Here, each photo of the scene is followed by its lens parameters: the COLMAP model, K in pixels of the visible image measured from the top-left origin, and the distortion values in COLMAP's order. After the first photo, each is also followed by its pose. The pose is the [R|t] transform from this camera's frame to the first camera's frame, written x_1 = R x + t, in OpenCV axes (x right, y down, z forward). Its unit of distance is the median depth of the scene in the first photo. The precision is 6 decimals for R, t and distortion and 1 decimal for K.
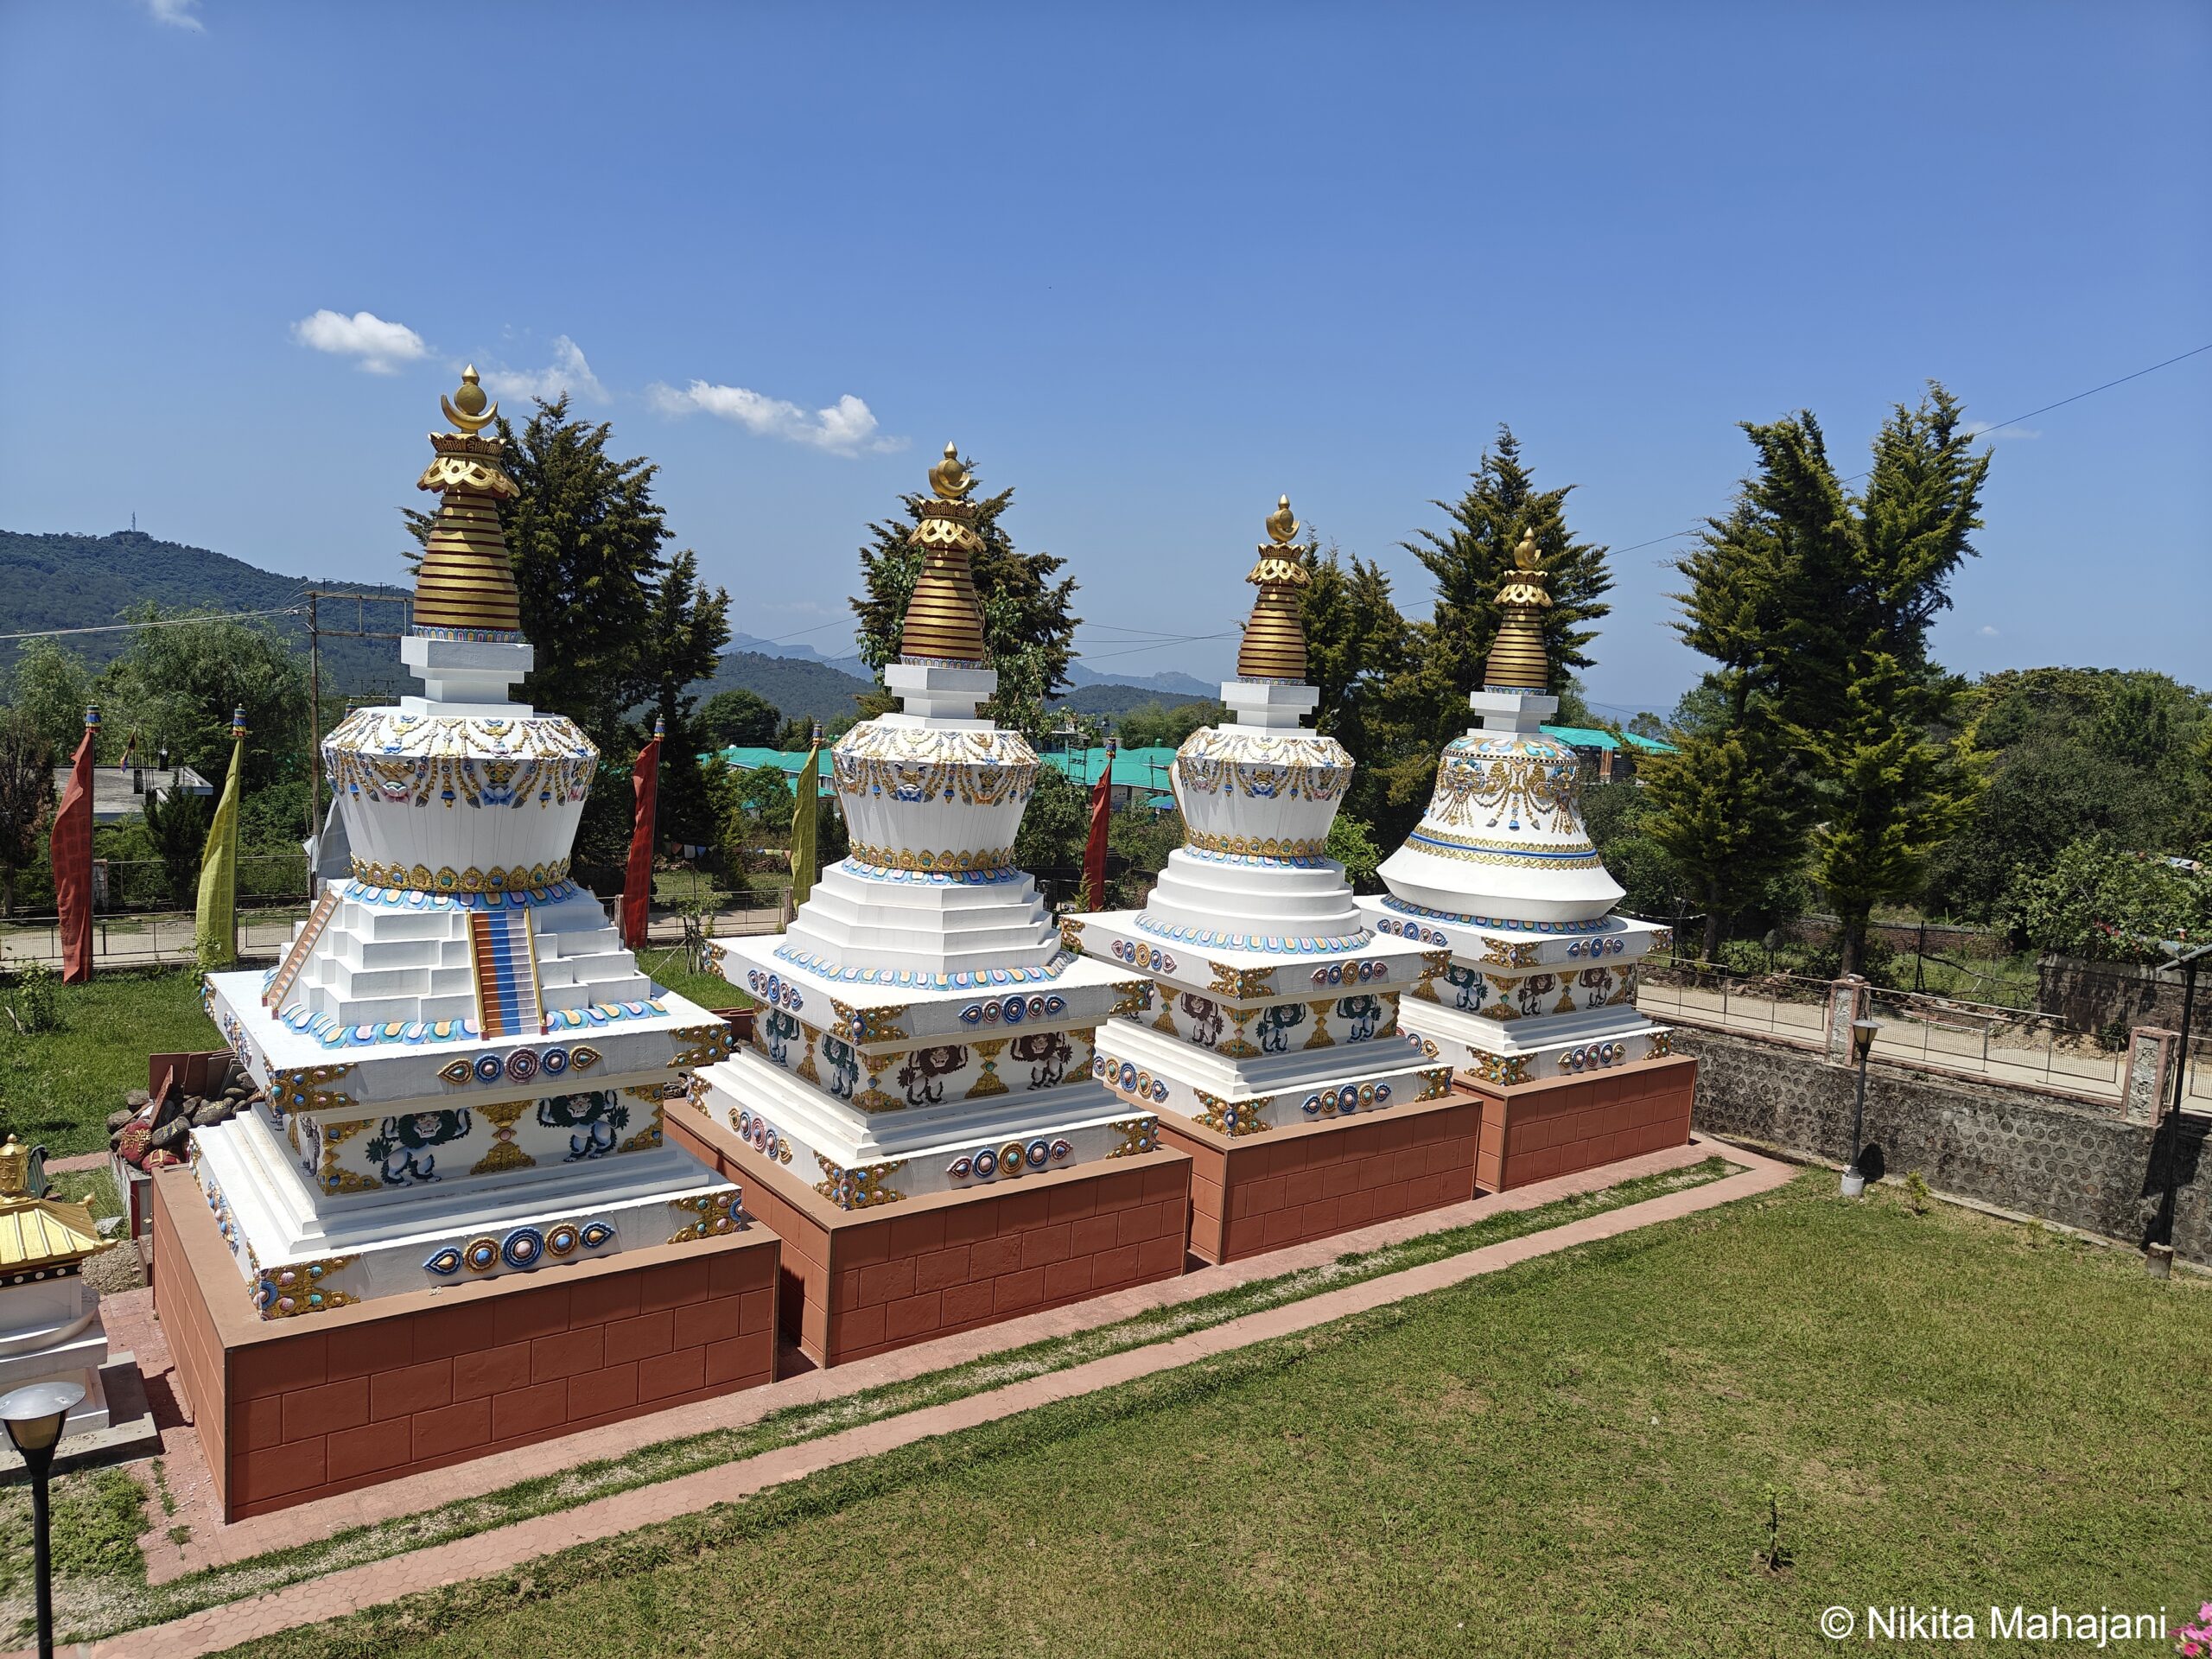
lens RADIAL K [[1551.8, 0, 1109.1], [0, 1551.8, 822.2], [0, 0, 1]] dist [0.020058, -0.013960]
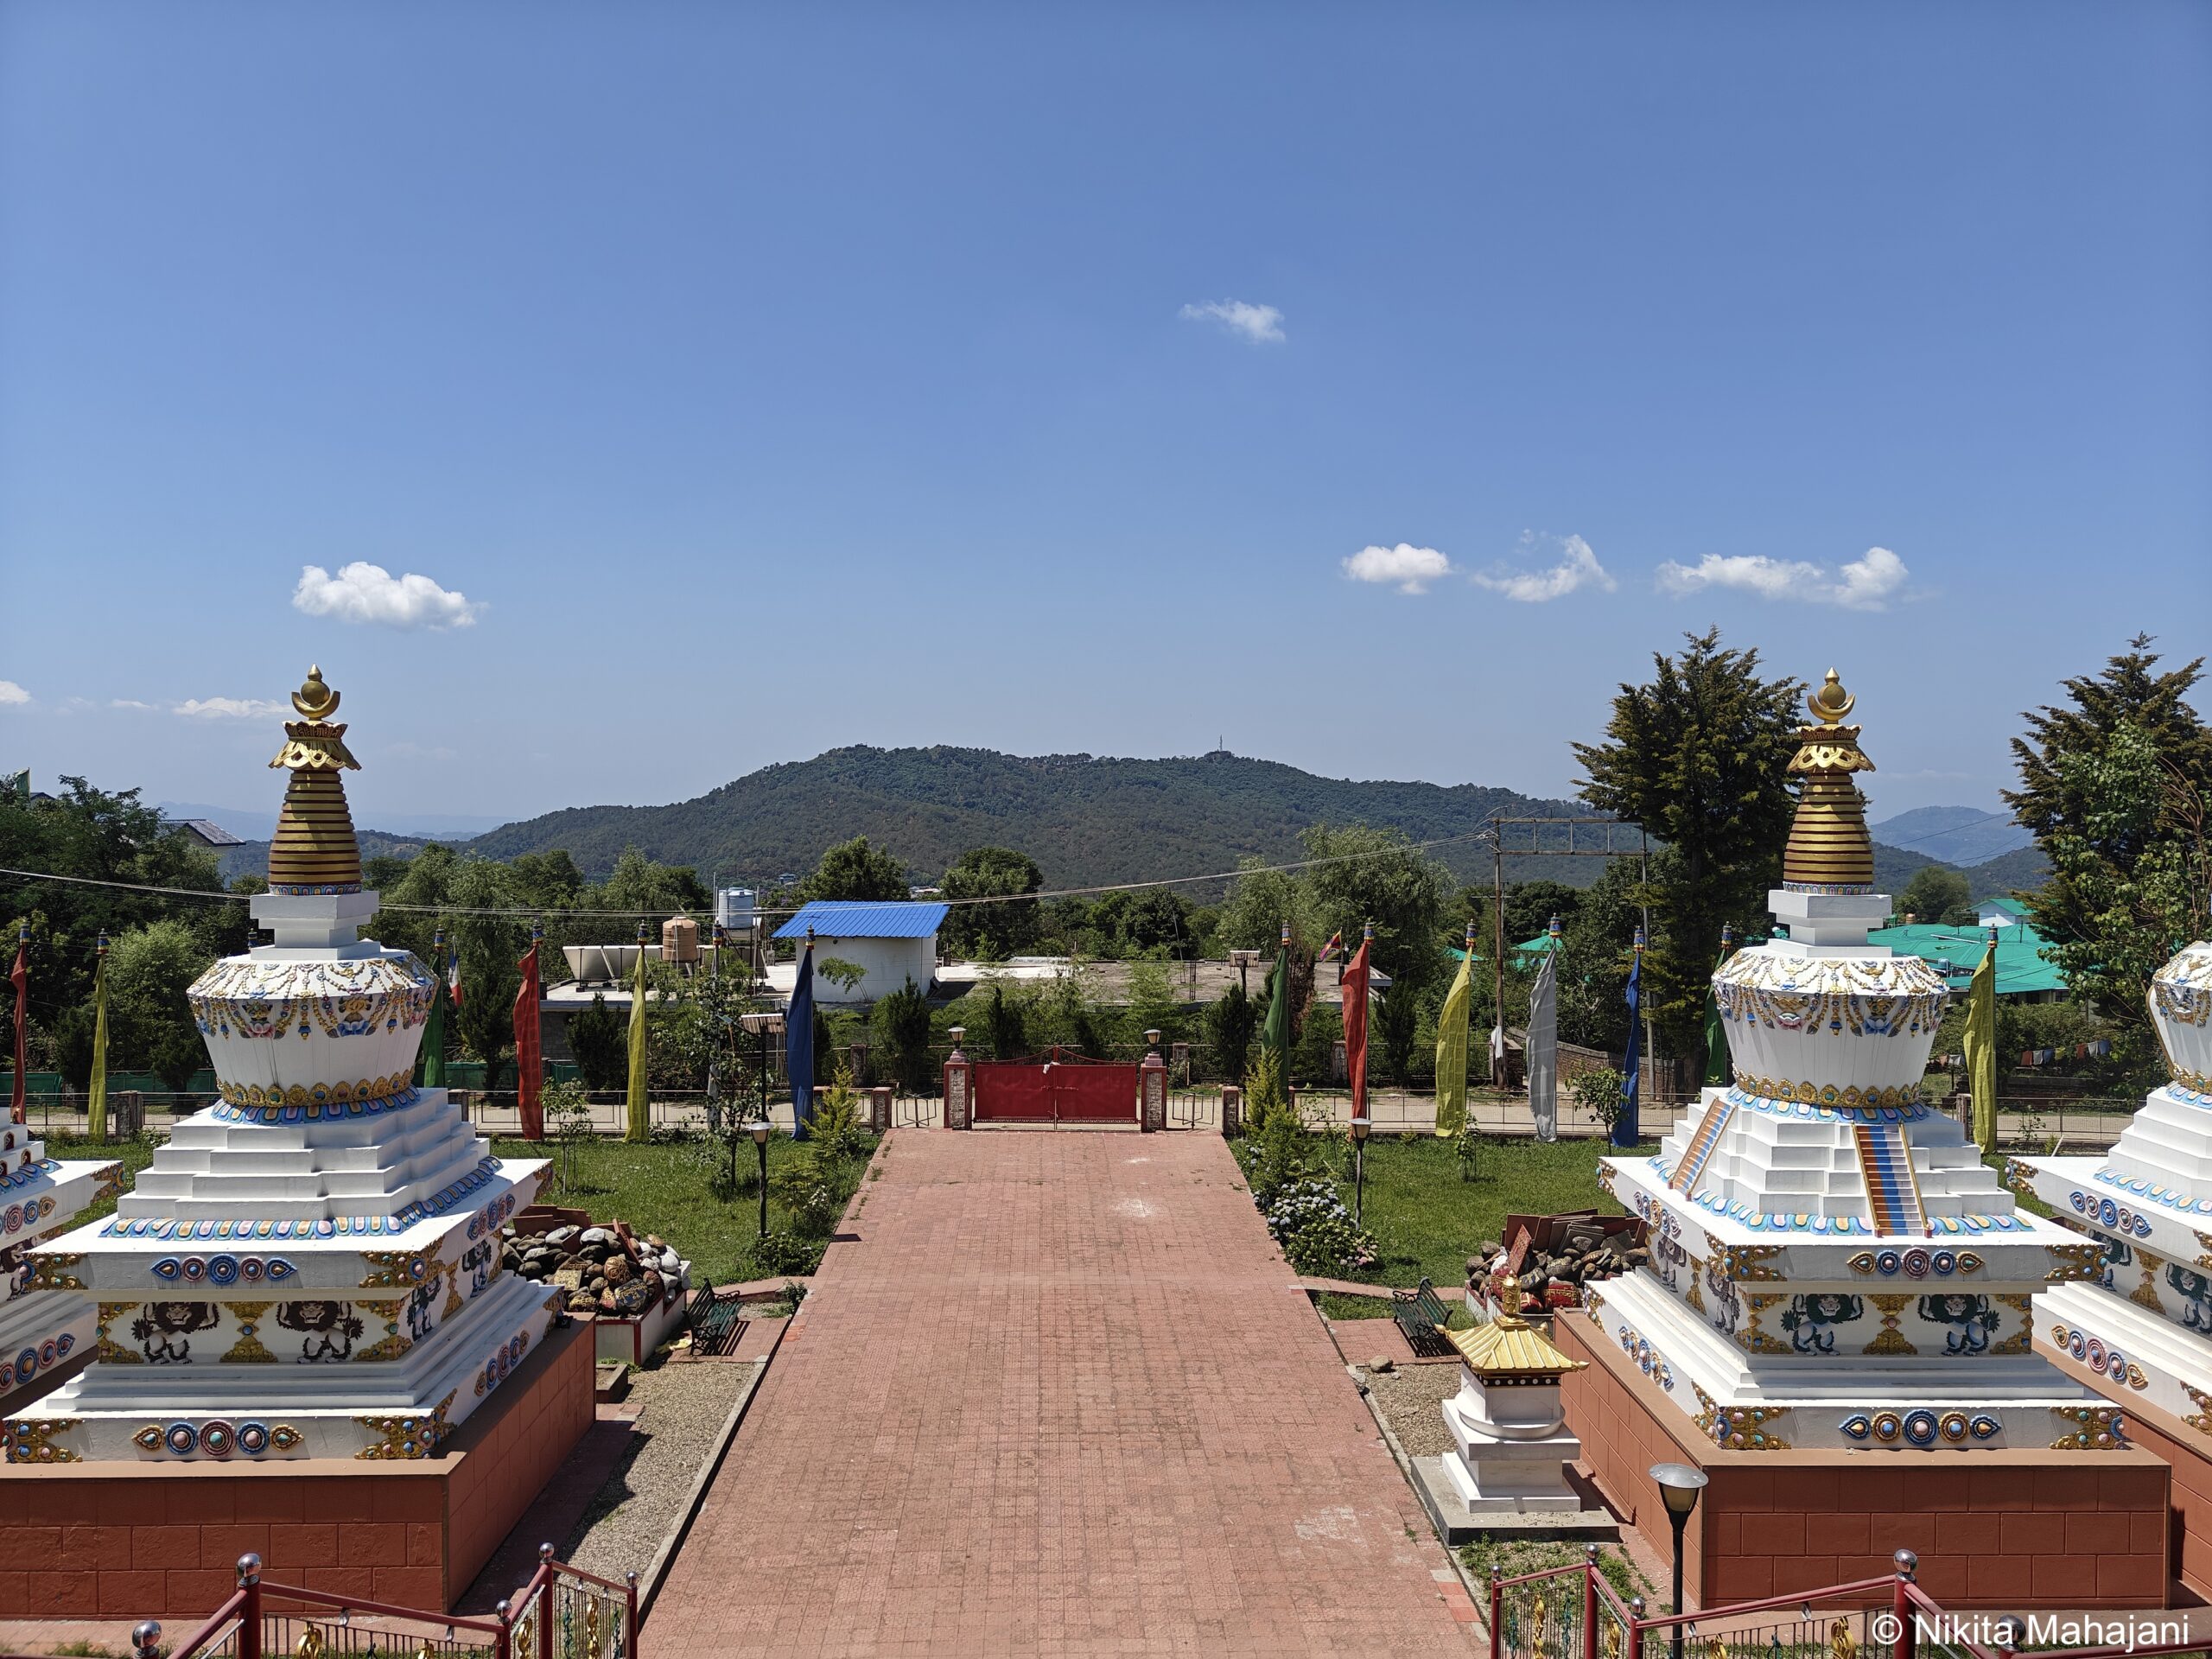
lens RADIAL K [[1551.8, 0, 1100.4], [0, 1551.8, 823.3], [0, 0, 1]] dist [0.020058, -0.013960]
pose [[0.808642, -0.047773, -0.586358, -0.164682], [-0.019272, 0.994011, -0.107564, -0.030847], [0.587985, 0.098281, 0.802879, -0.304485]]
